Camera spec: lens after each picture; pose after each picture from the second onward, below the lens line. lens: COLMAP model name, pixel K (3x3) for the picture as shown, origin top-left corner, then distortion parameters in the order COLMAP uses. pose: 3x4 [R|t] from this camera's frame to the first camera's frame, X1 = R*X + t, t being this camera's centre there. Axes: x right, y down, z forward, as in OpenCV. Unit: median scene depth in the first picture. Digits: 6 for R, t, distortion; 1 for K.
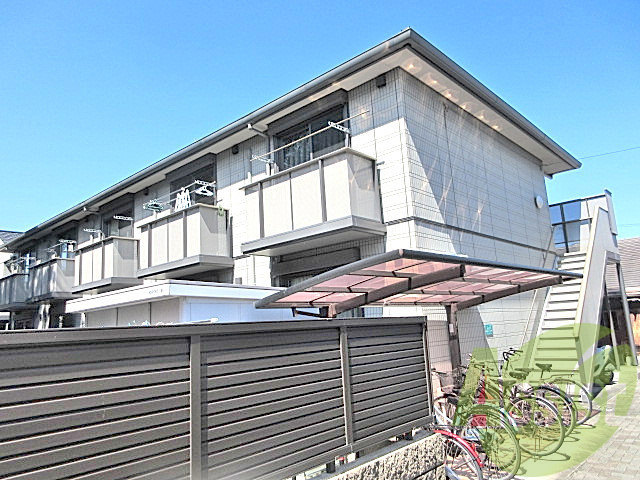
lens RADIAL K [[480.4, 0, 320.0], [0, 480.4, 240.0], [0, 0, 1]] dist [0.002004, 0.003214]
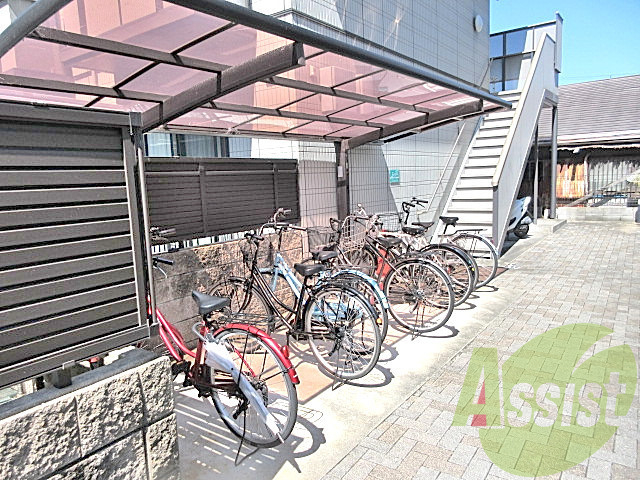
lens RADIAL K [[467.8, 0, 320.0], [0, 467.8, 240.0], [0, 0, 1]] dist [0.002866, 0.004897]
pose [[0.993952, -0.000249, 0.109815, 0.136843], [-0.032876, 0.953458, 0.299728, 0.055205], [-0.104778, -0.301526, 0.947683, 0.222016]]
